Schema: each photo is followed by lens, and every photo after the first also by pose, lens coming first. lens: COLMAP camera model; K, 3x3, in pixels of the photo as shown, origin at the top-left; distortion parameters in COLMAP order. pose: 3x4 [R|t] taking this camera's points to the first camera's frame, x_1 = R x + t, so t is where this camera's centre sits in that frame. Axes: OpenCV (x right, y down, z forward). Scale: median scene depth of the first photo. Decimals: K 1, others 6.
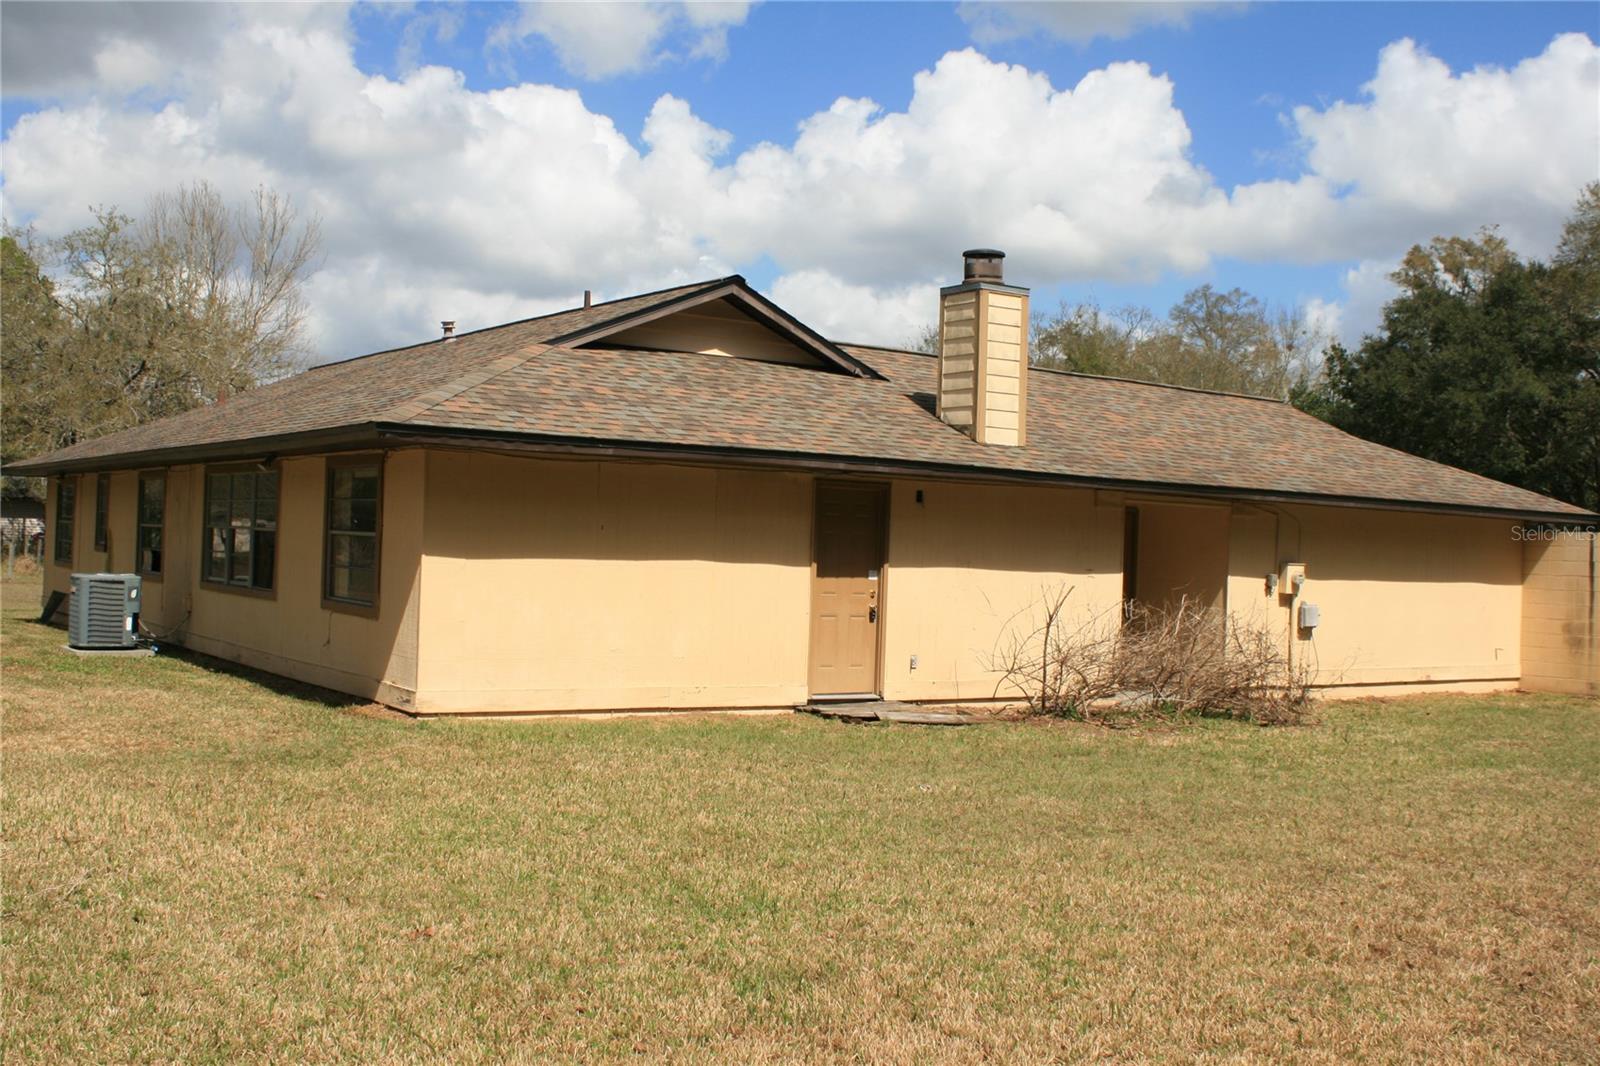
lens RADIAL K [[1722.0, 0, 800.0], [0, 1722.0, 533.0], [0, 0, 1]] dist [-0.088153, 0.004889]
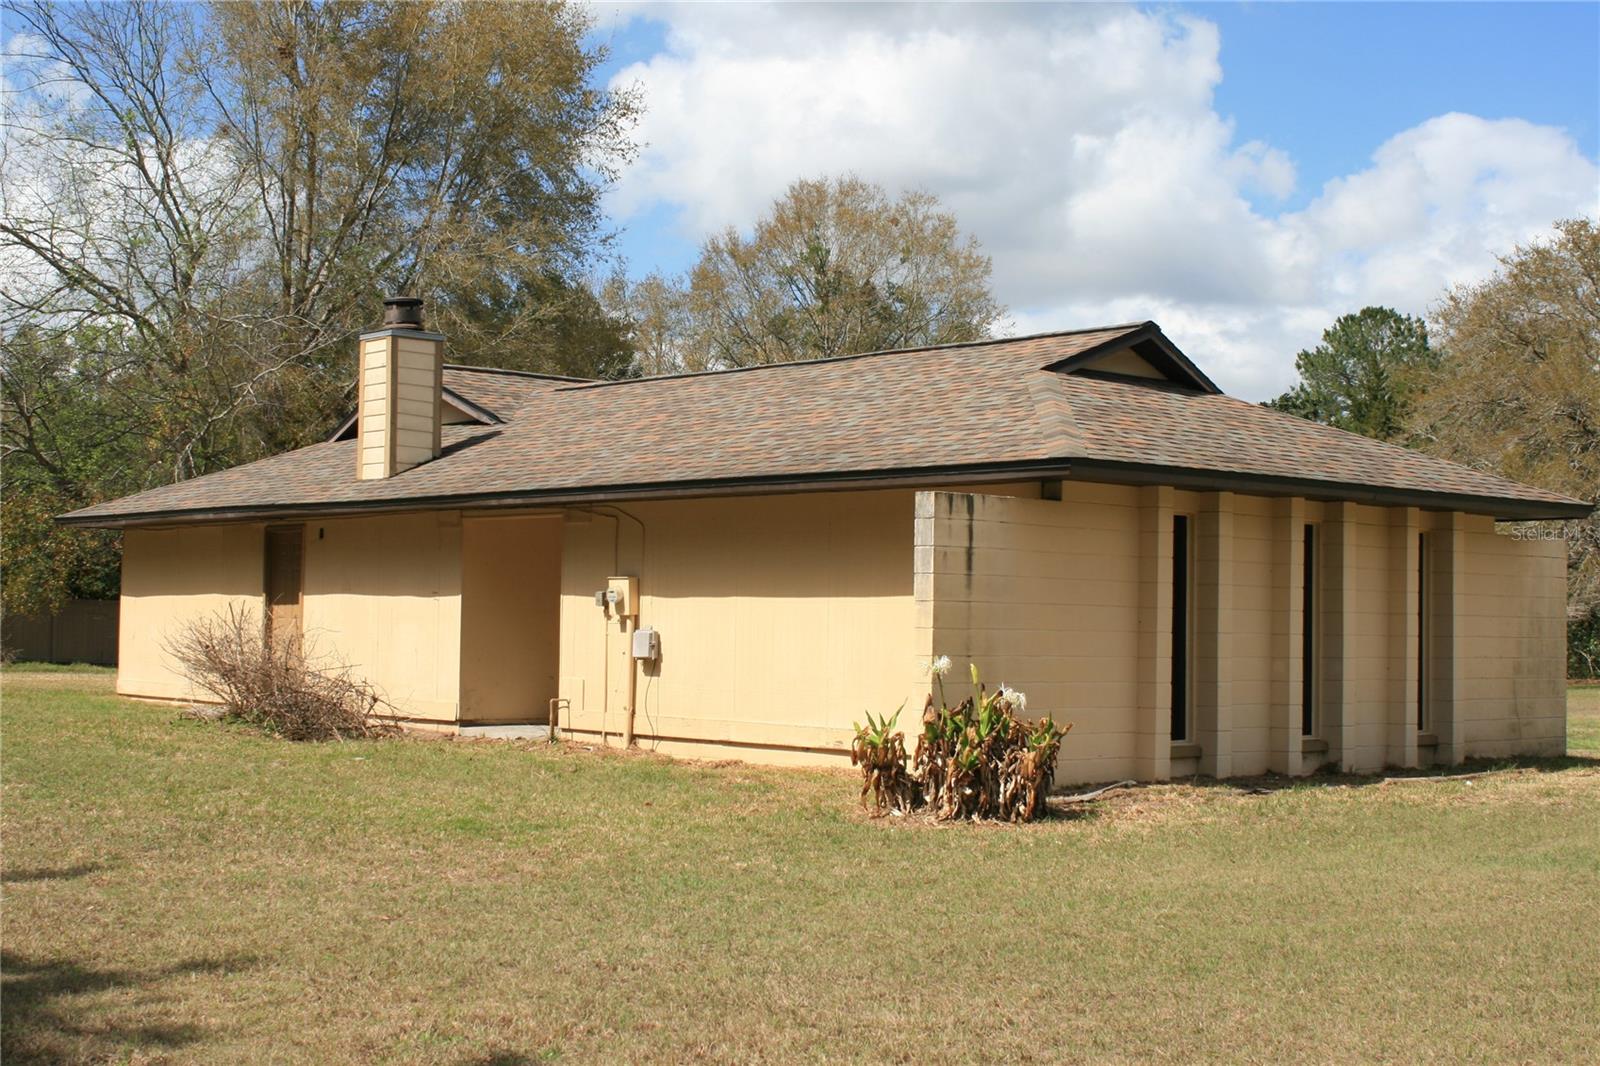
lens RADIAL K [[2180.6, 0, 728.6], [0, 2180.6, 533.8], [0, 0, 1]] dist [-0.060403, -0.011743]
pose [[0.099775, -0.080525, -0.991746, 1.336694], [-0.013076, 0.996528, -0.082229, 0.082669], [0.994924, 0.021172, 0.098376, 0.978608]]
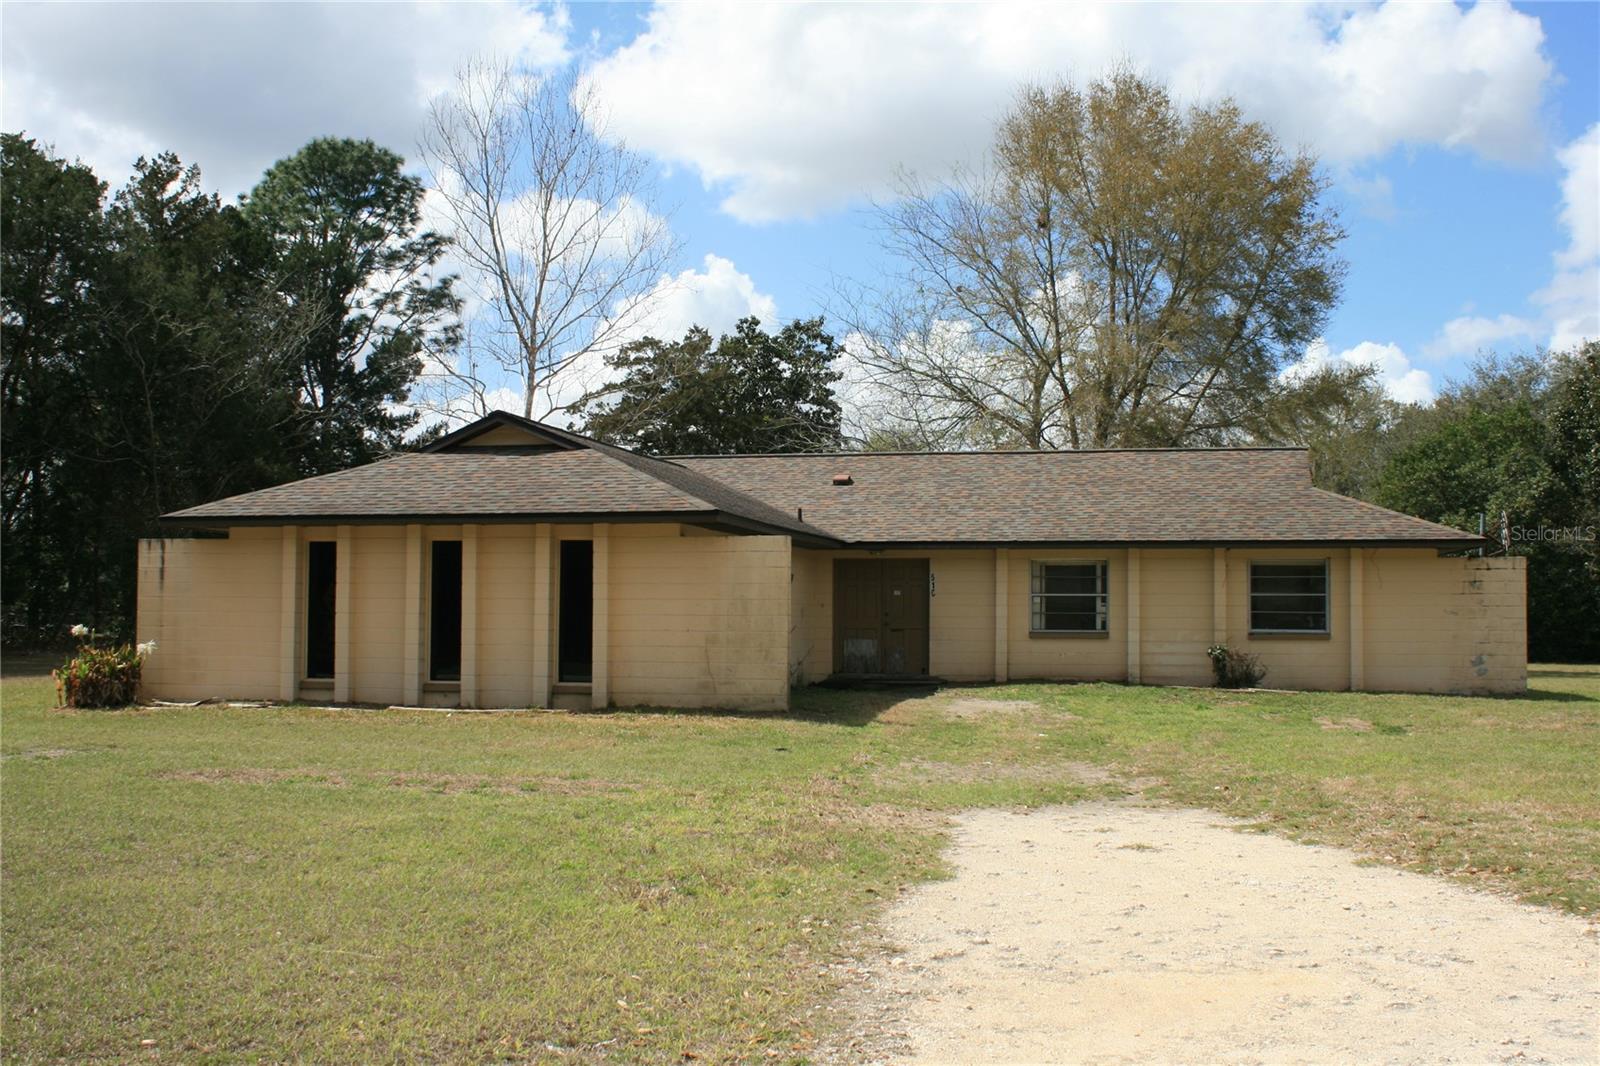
lens RADIAL K [[1668.3, 0, 805.0], [0, 1668.3, 526.9], [0, 0, 1]] dist [-0.058982, 0.016707]
pose [[-0.731751, -0.077452, -0.677157, 0.995478], [-0.035069, 0.996485, -0.076080, 0.063365], [0.680669, -0.031925, -0.731895, 2.284674]]
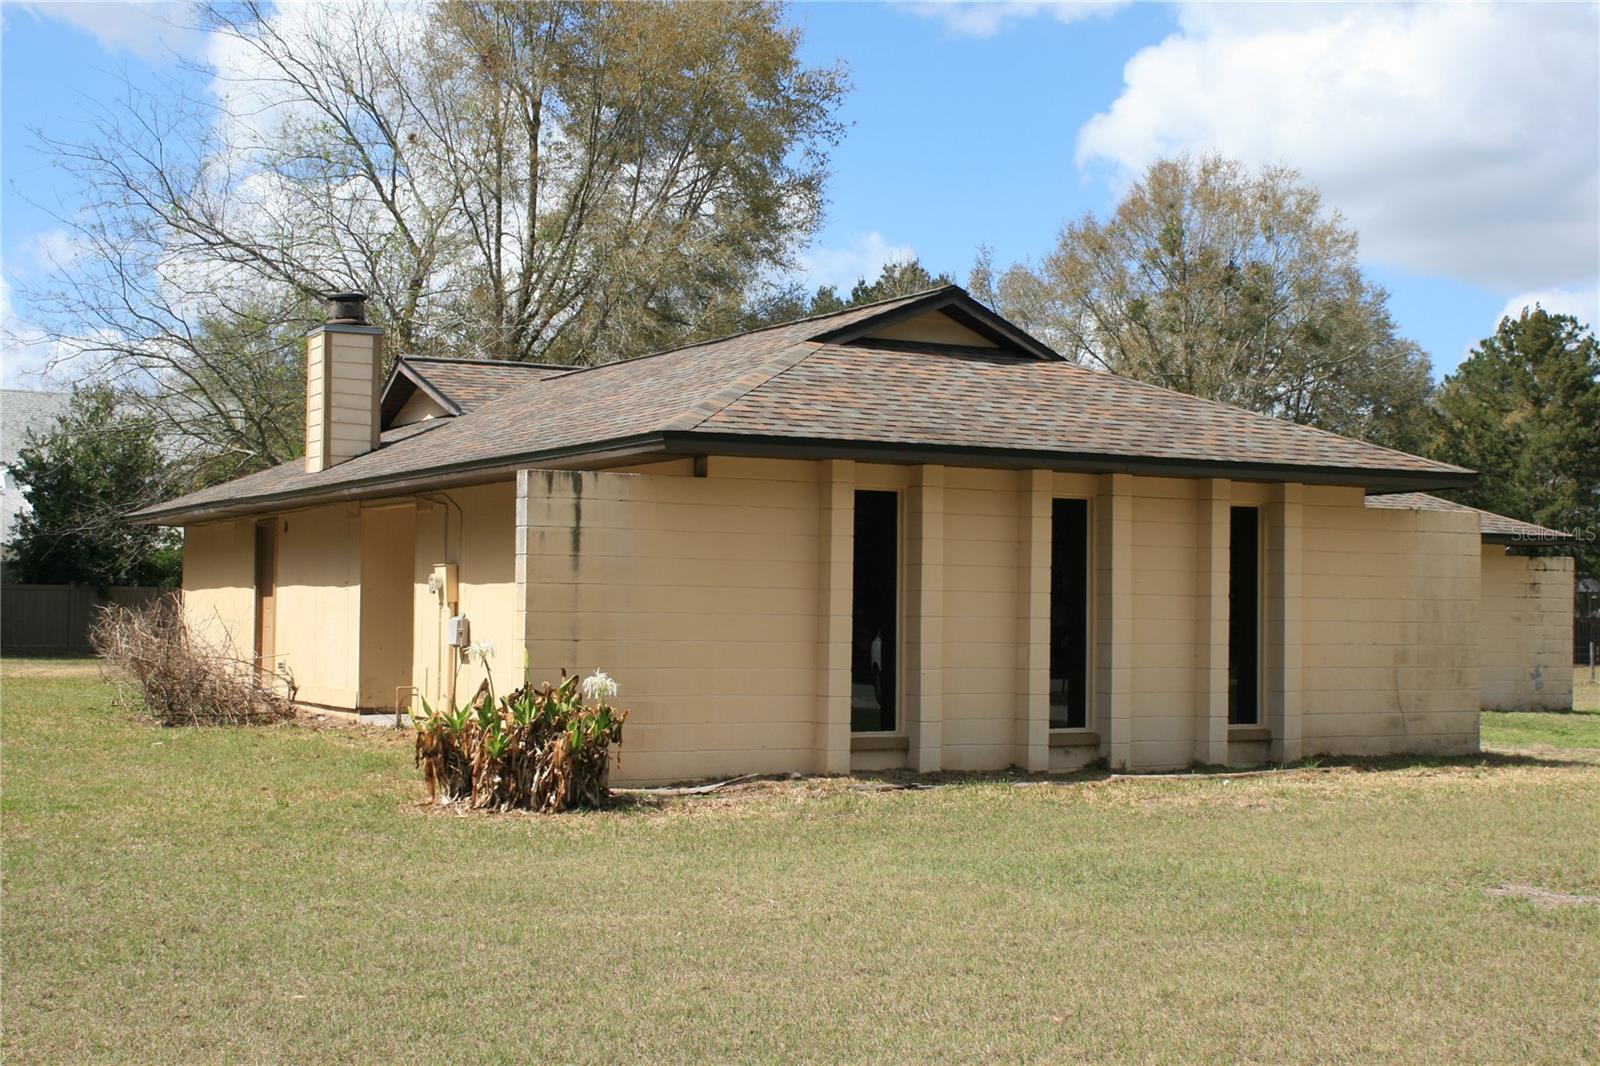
lens RADIAL K [[2180.6, 0, 728.6], [0, 2180.6, 533.8], [0, 0, 1]] dist [-0.060403, -0.011743]
pose [[-0.135691, -0.079106, -0.987588, 1.303794], [-0.018219, 0.996838, -0.077344, 0.081528], [0.990584, 0.007498, -0.136704, 1.306533]]
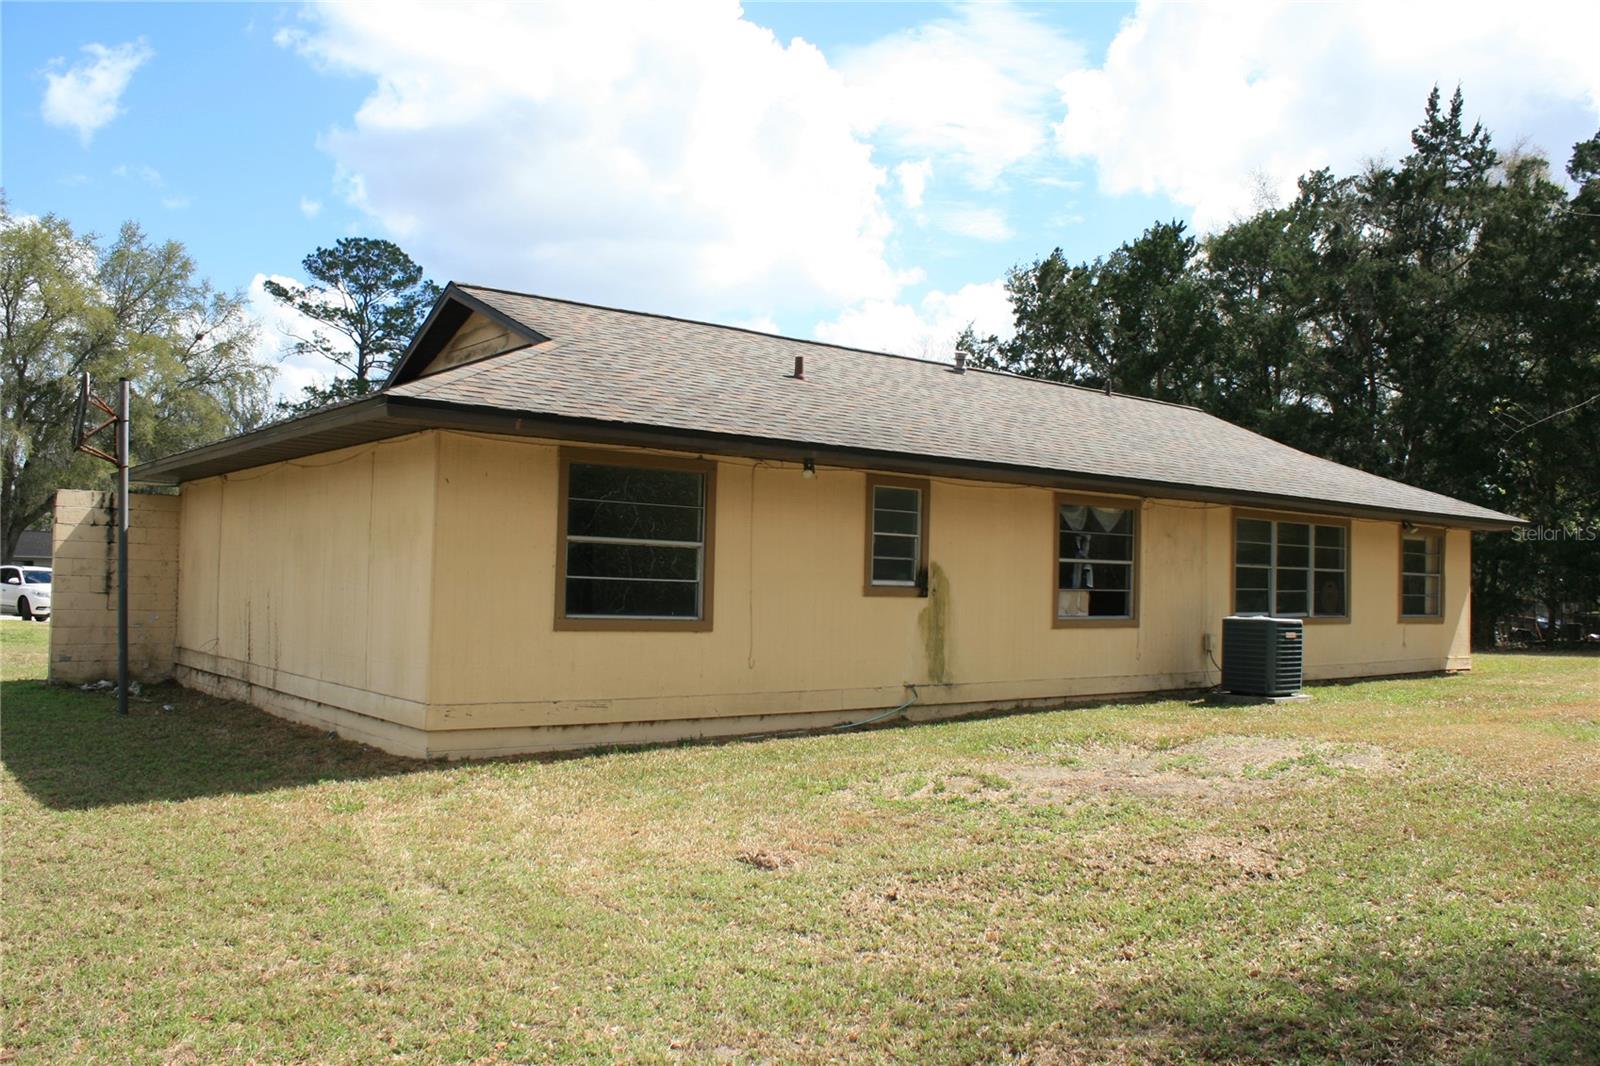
lens RADIAL K [[1296.1, 0, 800.0], [0, 1296.1, 533.0], [0, 0, 1]] dist [-0.112469, 0.012271]
pose [[-0.102776, -0.044763, 0.993697, -1.110461], [-0.065249, 0.997139, 0.038170, -0.037118], [-0.992562, -0.060915, -0.105402, 1.357310]]
